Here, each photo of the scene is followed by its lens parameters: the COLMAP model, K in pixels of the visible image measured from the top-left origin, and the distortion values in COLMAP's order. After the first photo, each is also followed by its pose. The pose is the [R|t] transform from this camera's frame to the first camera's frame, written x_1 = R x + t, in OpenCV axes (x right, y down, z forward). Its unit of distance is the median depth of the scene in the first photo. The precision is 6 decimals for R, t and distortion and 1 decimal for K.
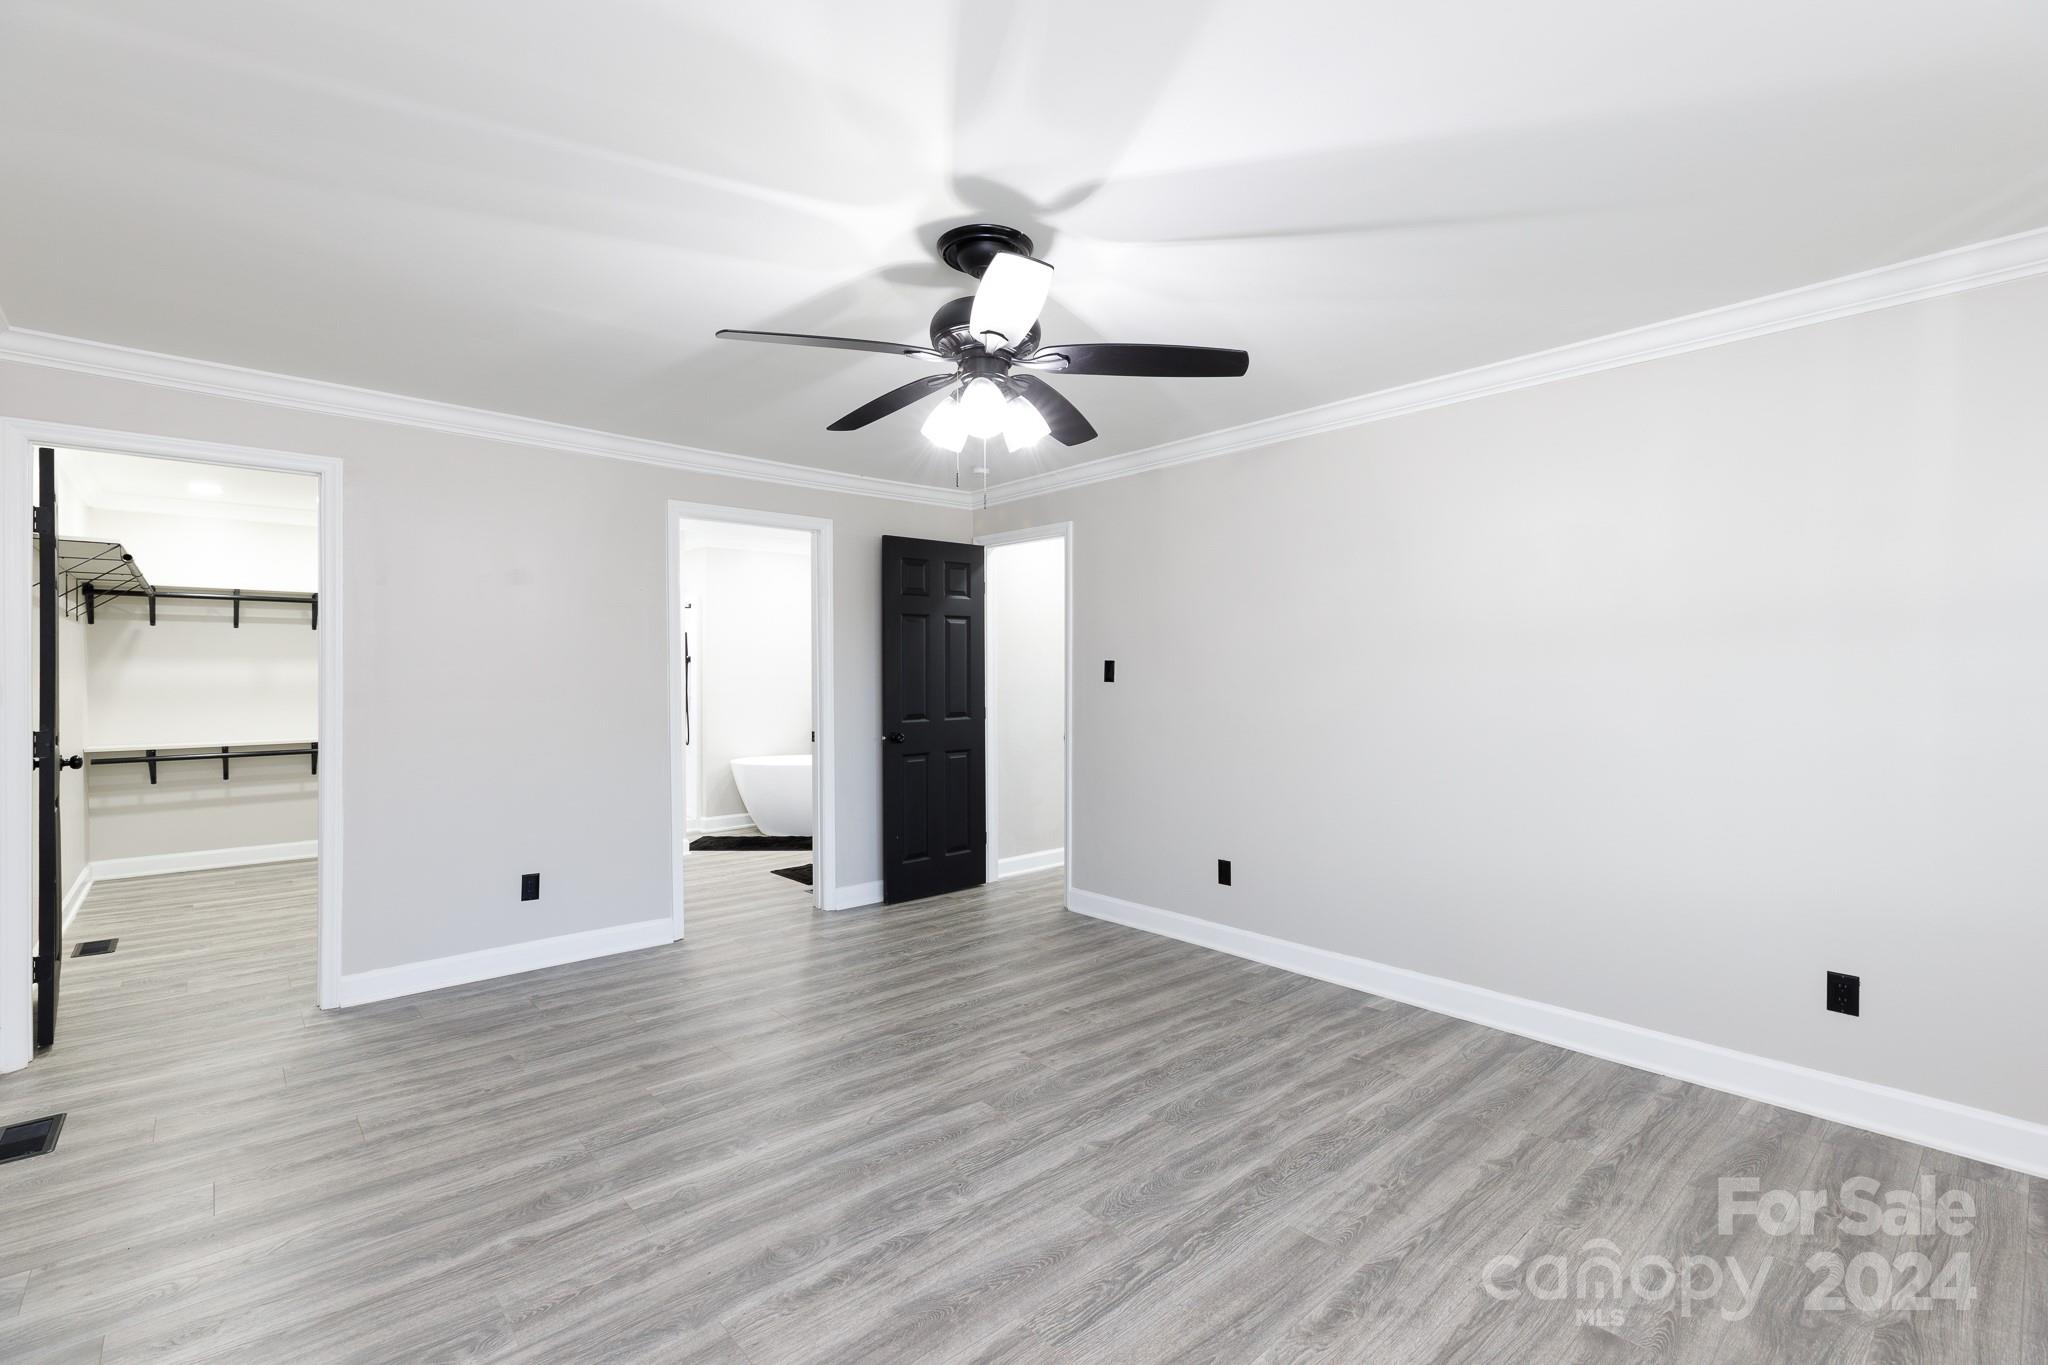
lens RADIAL K [[918.9, 0, 1023.5], [0, 918.9, 671.8], [0, 0, 1]] dist [0.003515, 0.000021]
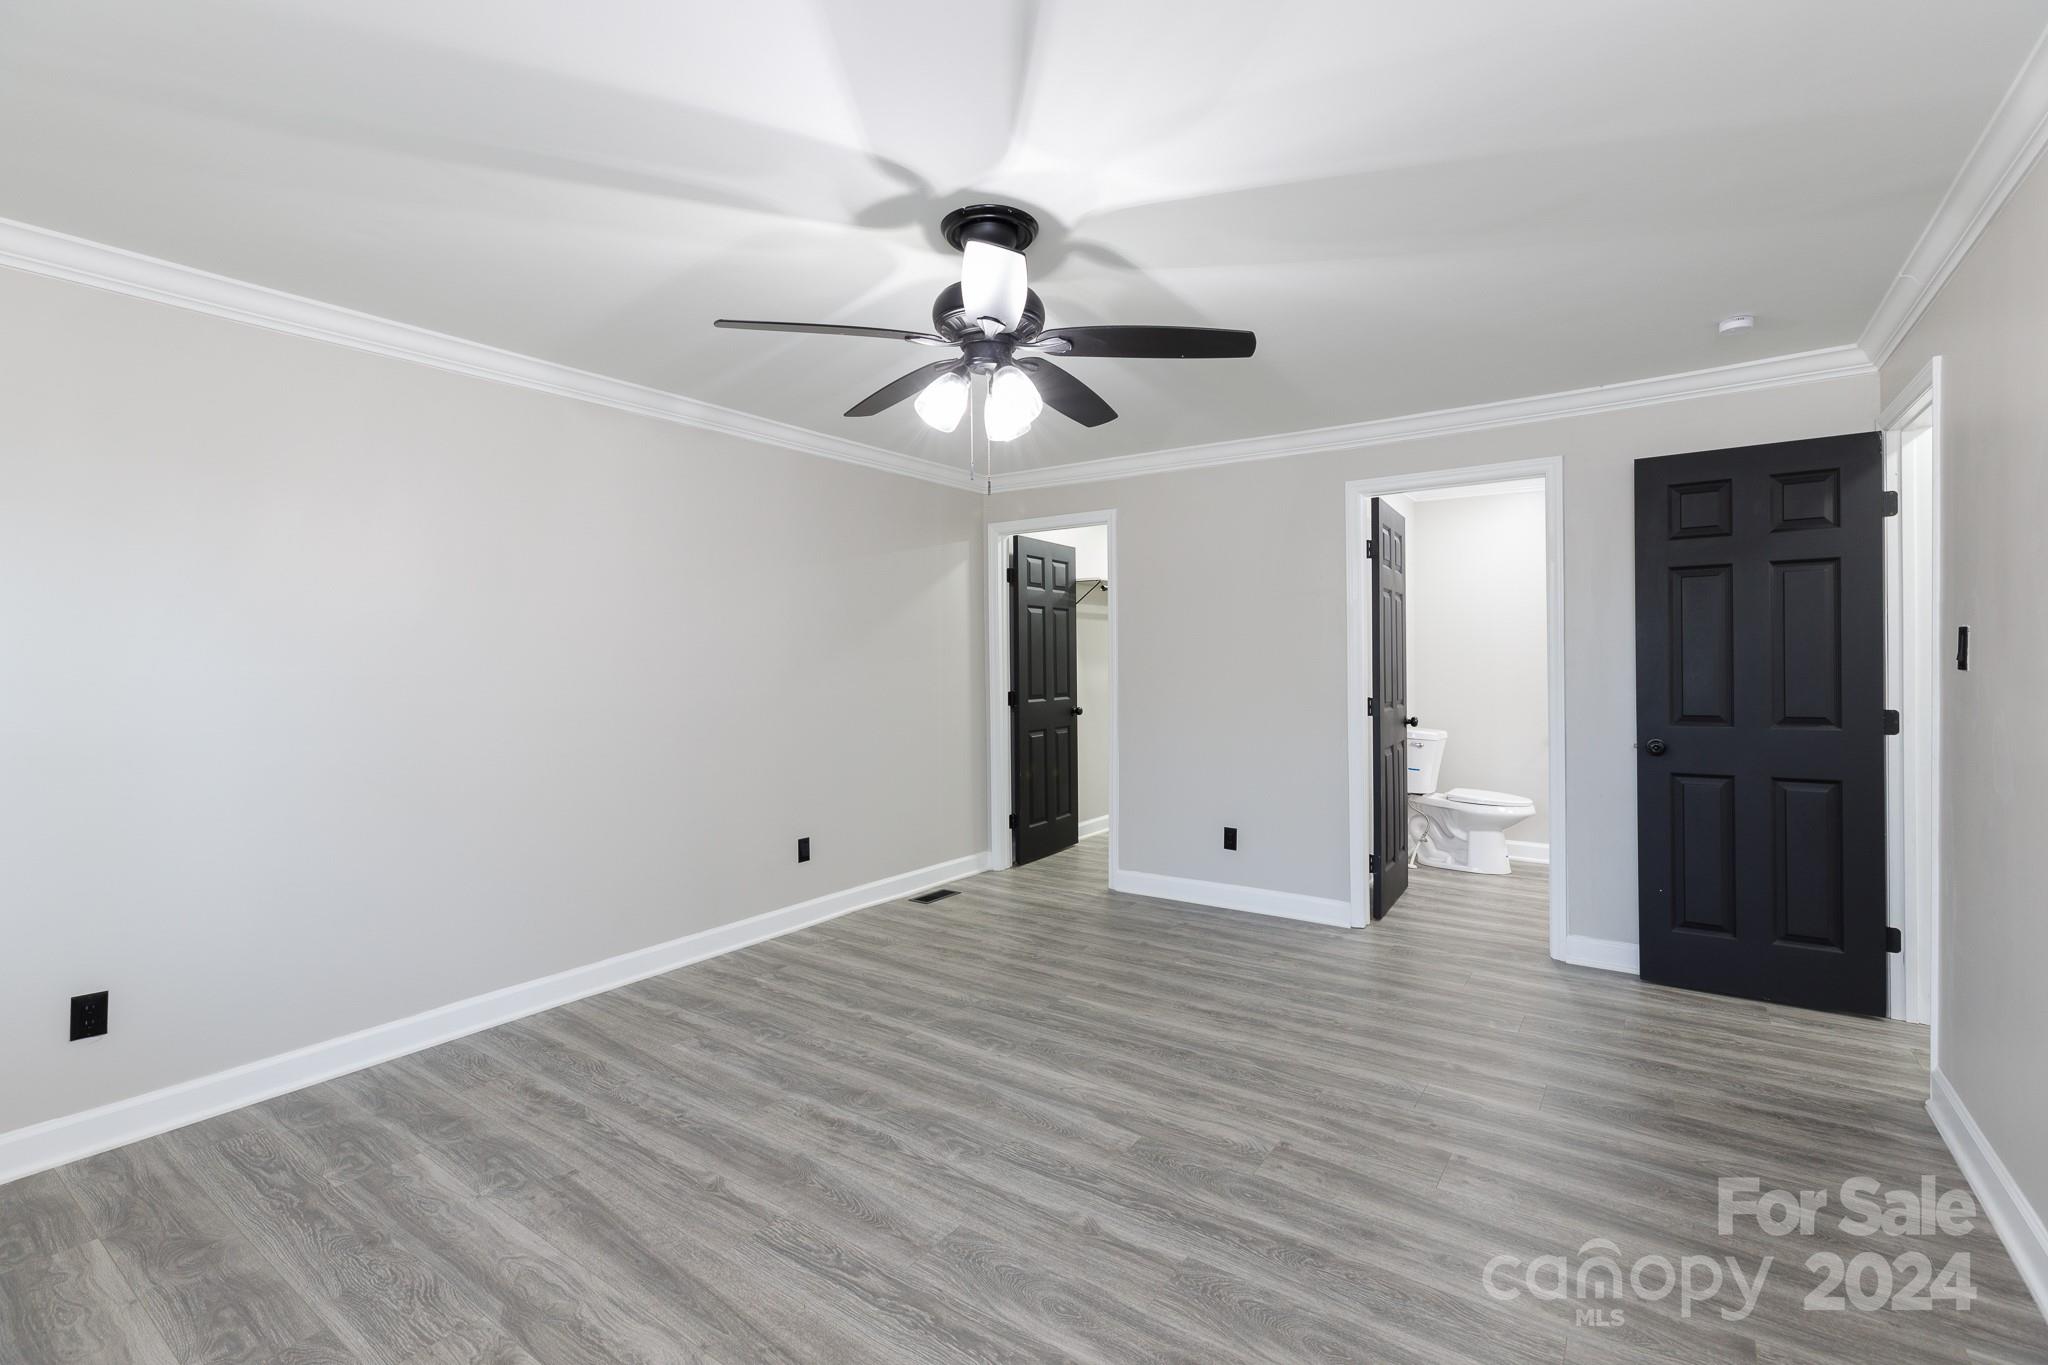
lens RADIAL K [[918.9, 0, 1023.5], [0, 918.9, 671.8], [0, 0, 1]] dist [0.003515, 0.000021]
pose [[0.220751, 0.011927, -0.975257, 0.797234], [0.009456, 0.999852, 0.014369, -0.000071], [0.975284, -0.012394, 0.220606, 0.694728]]
